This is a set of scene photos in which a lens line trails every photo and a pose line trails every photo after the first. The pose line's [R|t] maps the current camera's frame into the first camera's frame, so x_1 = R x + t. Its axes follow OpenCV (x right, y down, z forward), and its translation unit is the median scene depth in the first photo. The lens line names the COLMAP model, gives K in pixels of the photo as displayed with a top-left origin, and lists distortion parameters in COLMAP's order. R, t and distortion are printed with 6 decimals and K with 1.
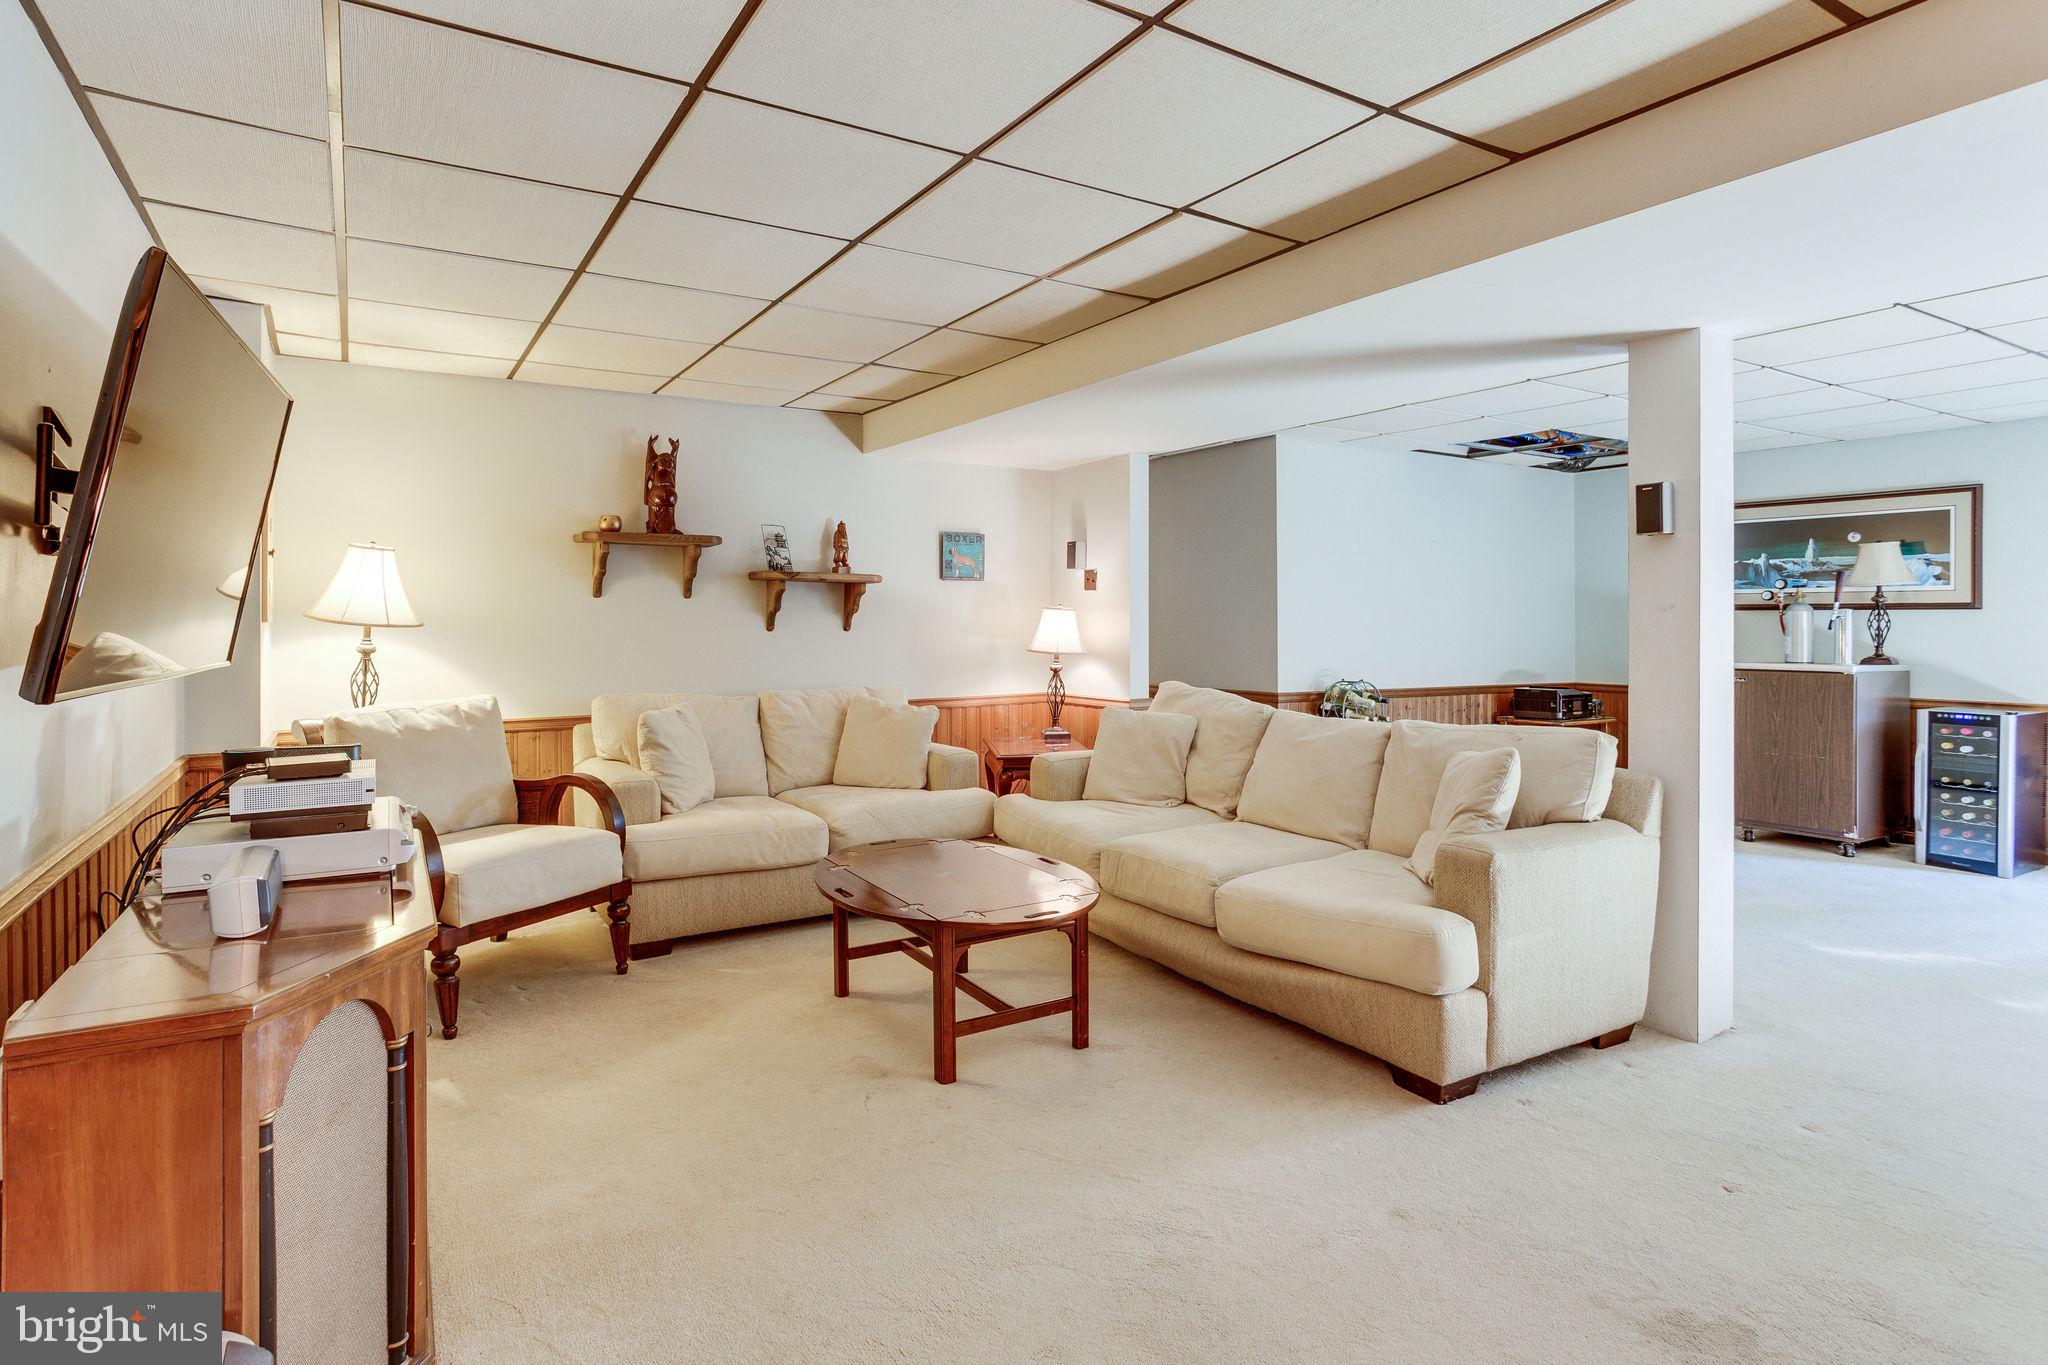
lens RADIAL K [[1064.0, 0, 975.2], [0, 1064.0, 615.5], [0, 0, 1]] dist [-0.028944, 0.000544]
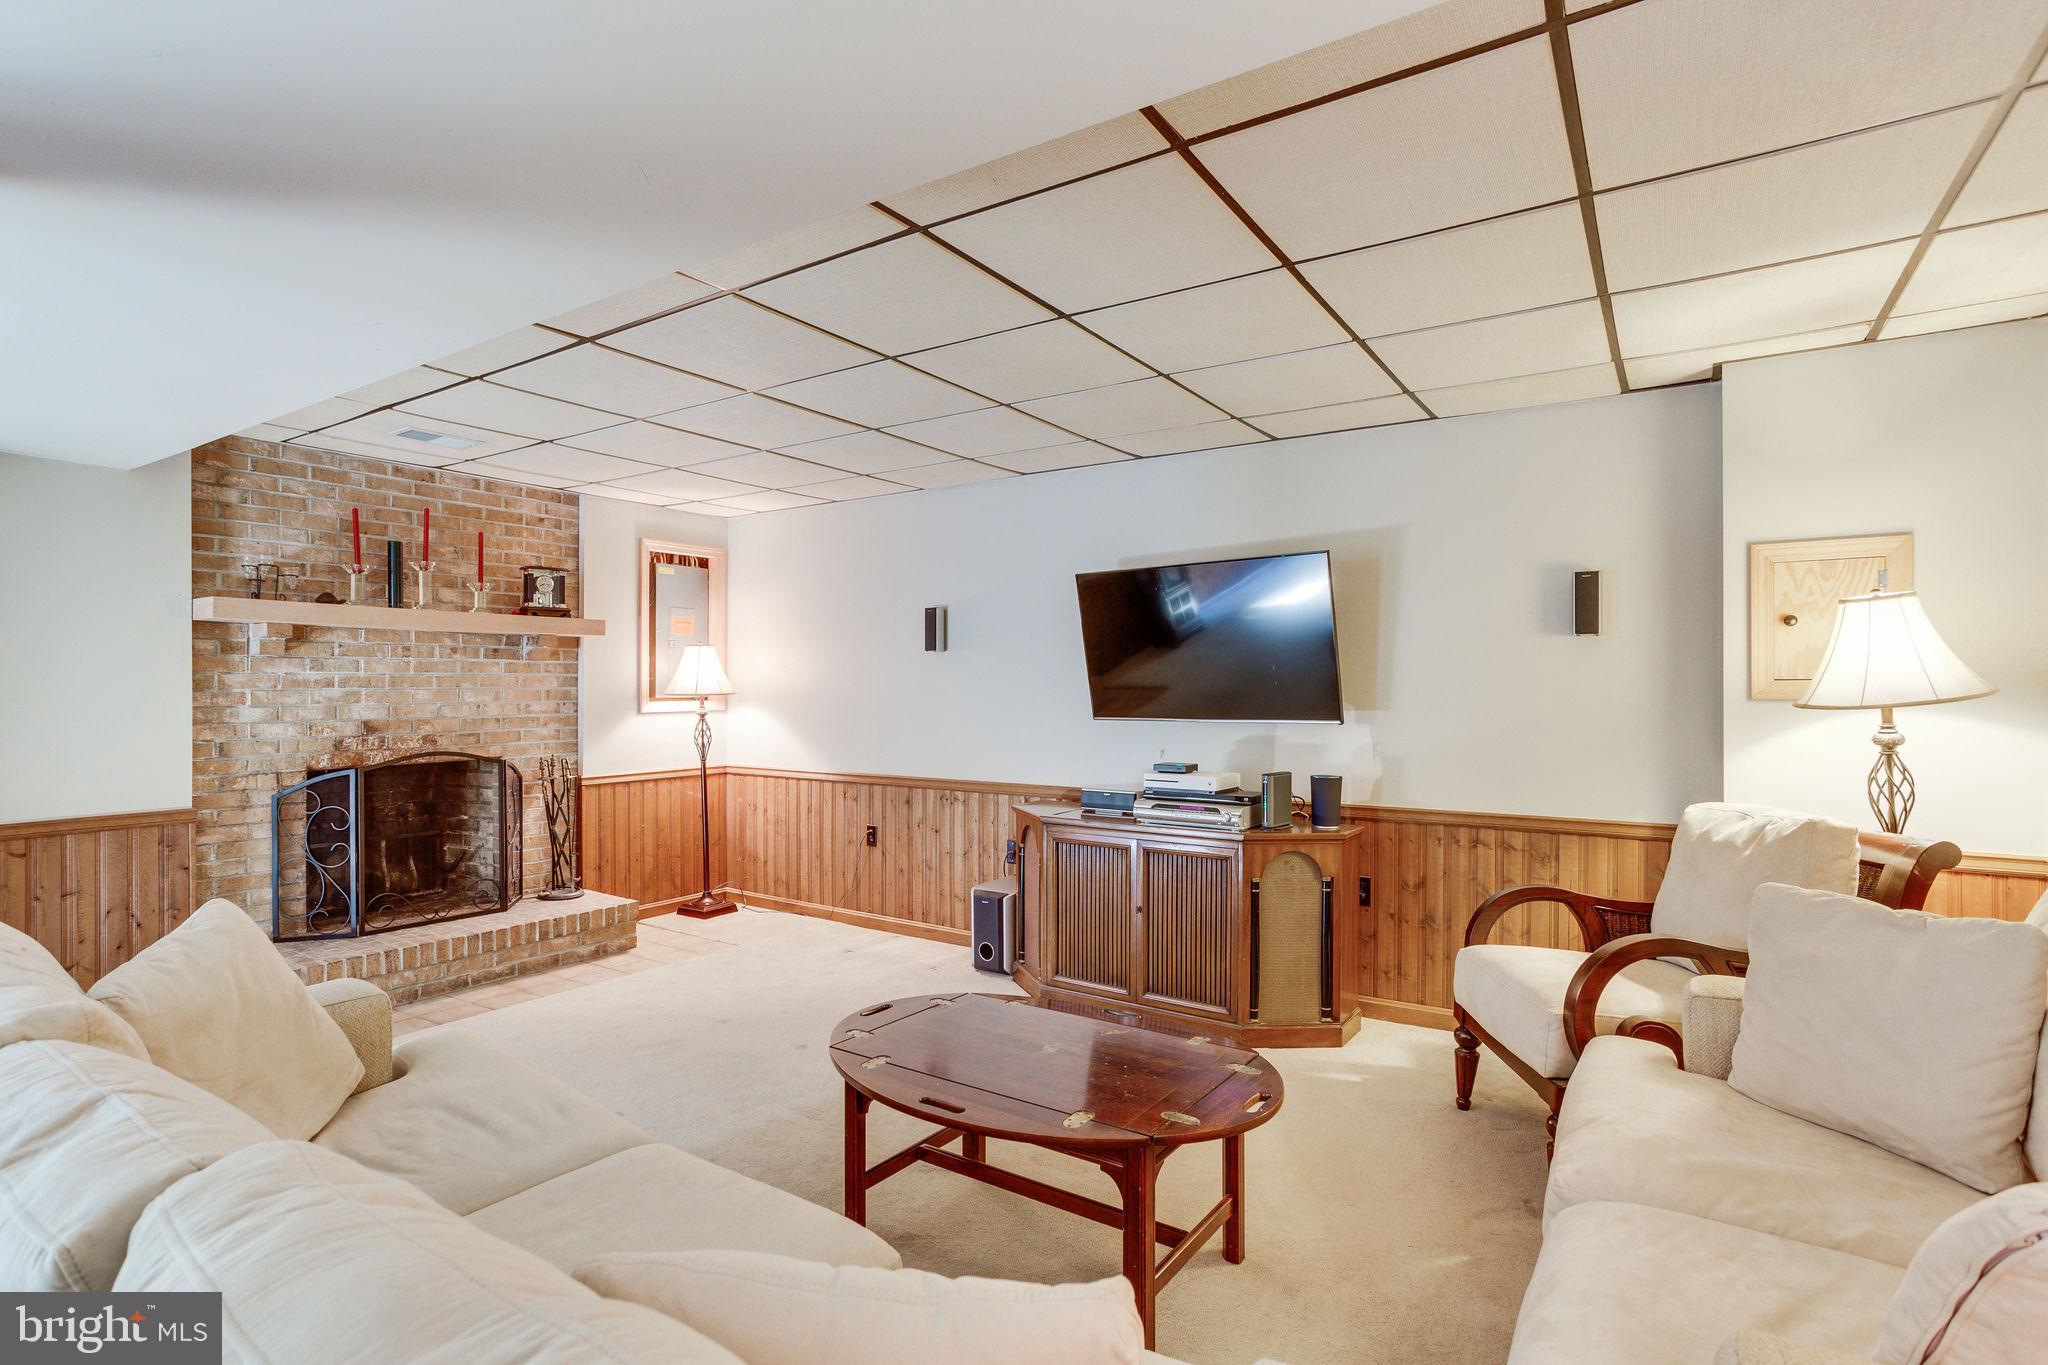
lens RADIAL K [[1041.7, 0, 1034.0], [0, 1041.7, 681.8], [0, 0, 1]] dist [-0.037971, 0.032525]
pose [[-0.906274, -0.001044, -0.422690, 0.211975], [0.002332, 0.999969, -0.007470, -0.002470], [0.422685, -0.007755, -0.906244, 1.112742]]
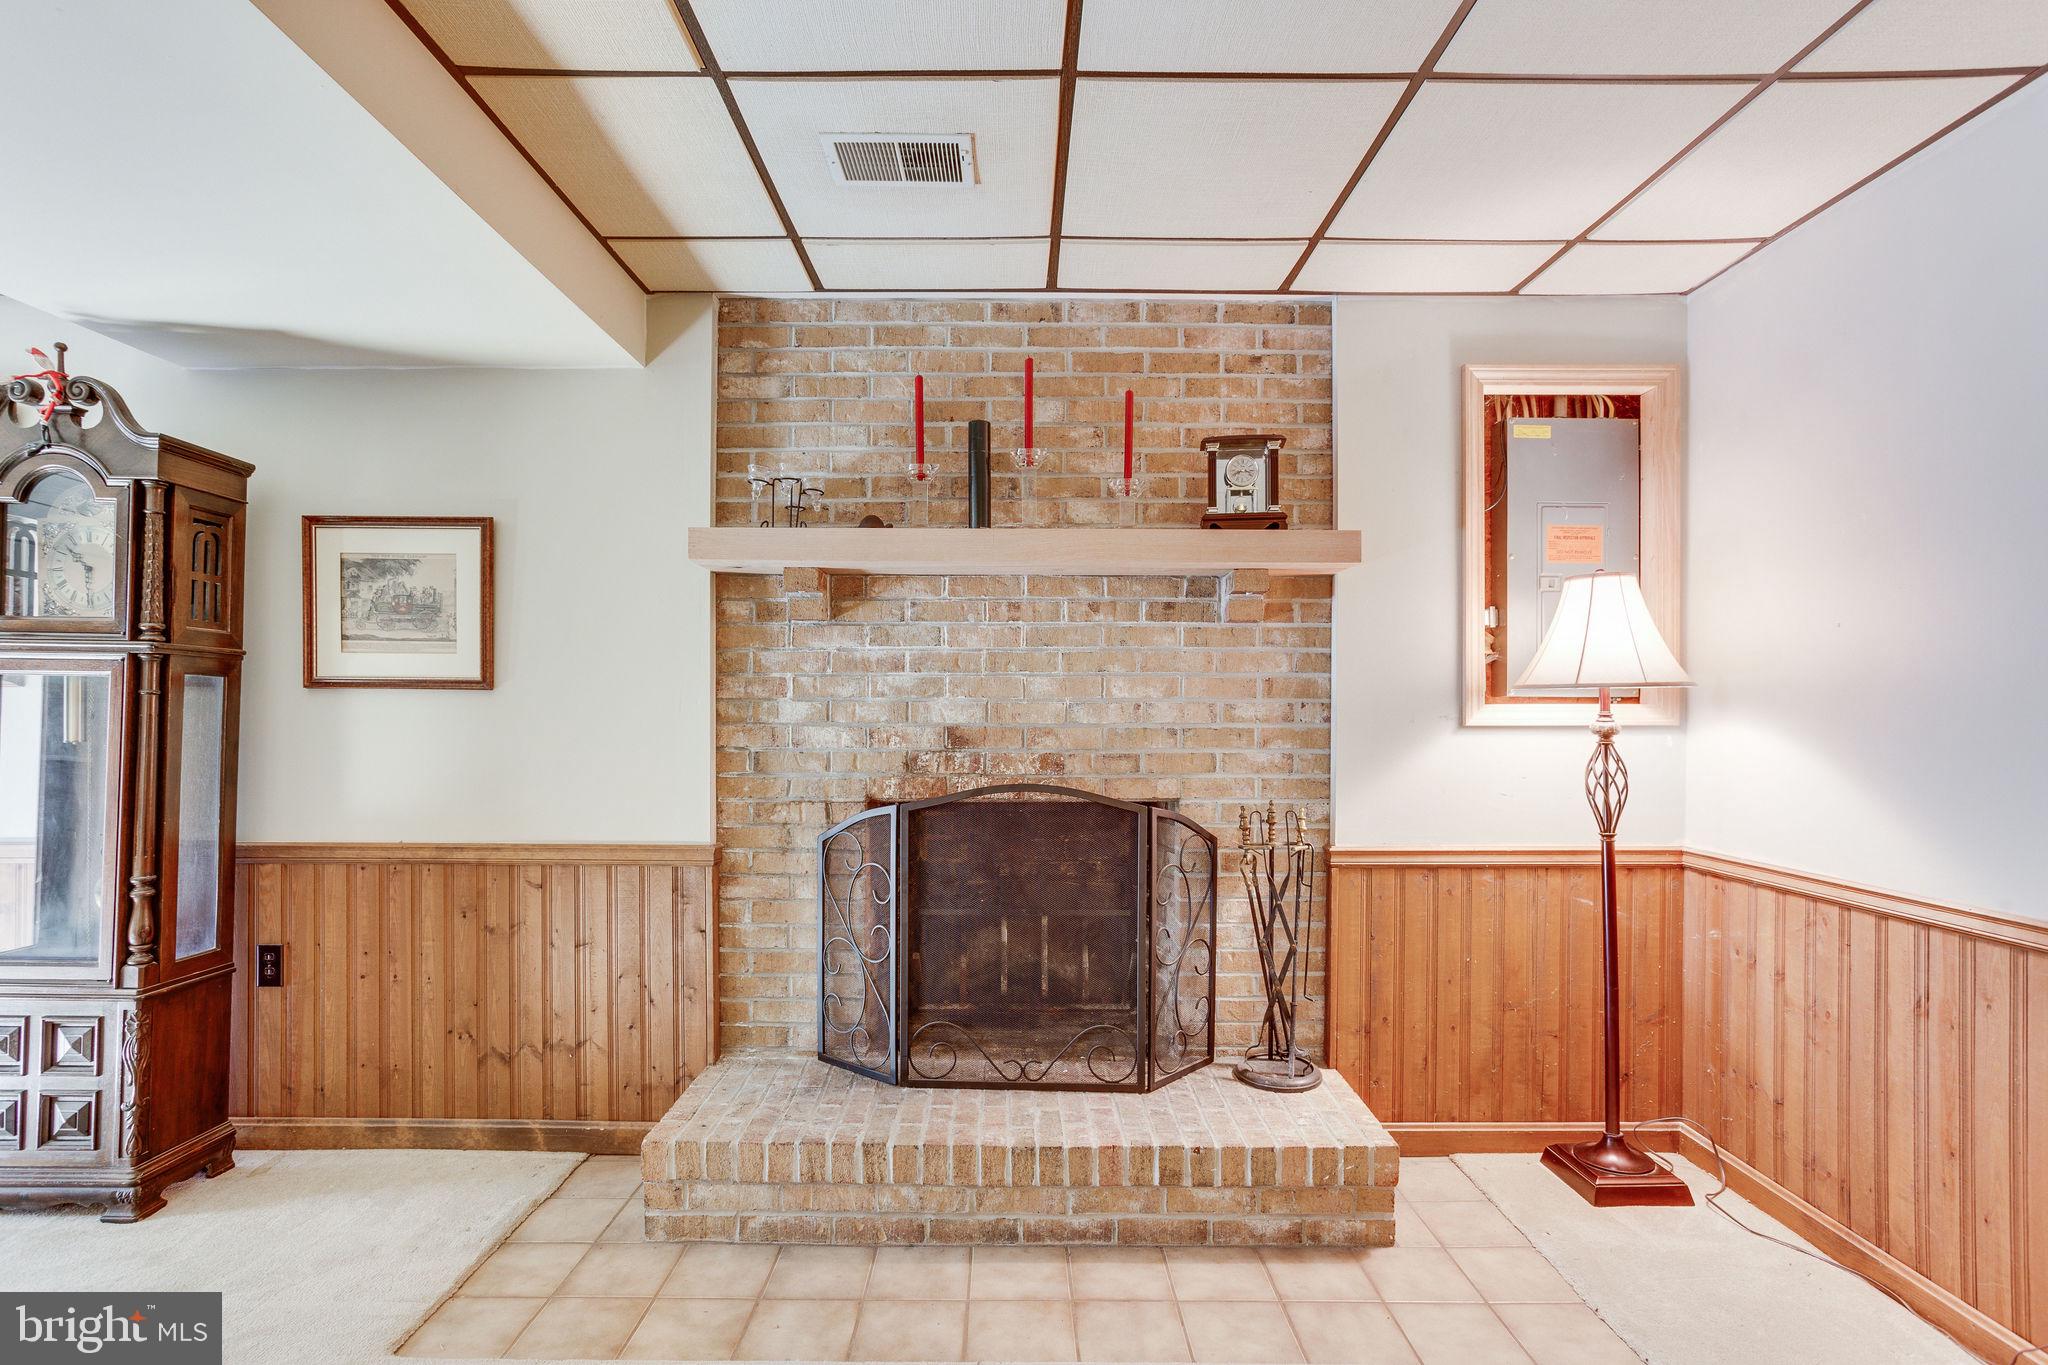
lens RADIAL K [[1008.5, 0, 998.2], [0, 1008.5, 715.6], [0, 0, 1]] dist [-0.043739, 0.027668]
pose [[-0.847571, -0.003713, 0.530670, 0.051610], [-0.006767, 0.999970, -0.003812, 0.019992], [-0.530640, -0.006822, -0.847570, 0.484985]]
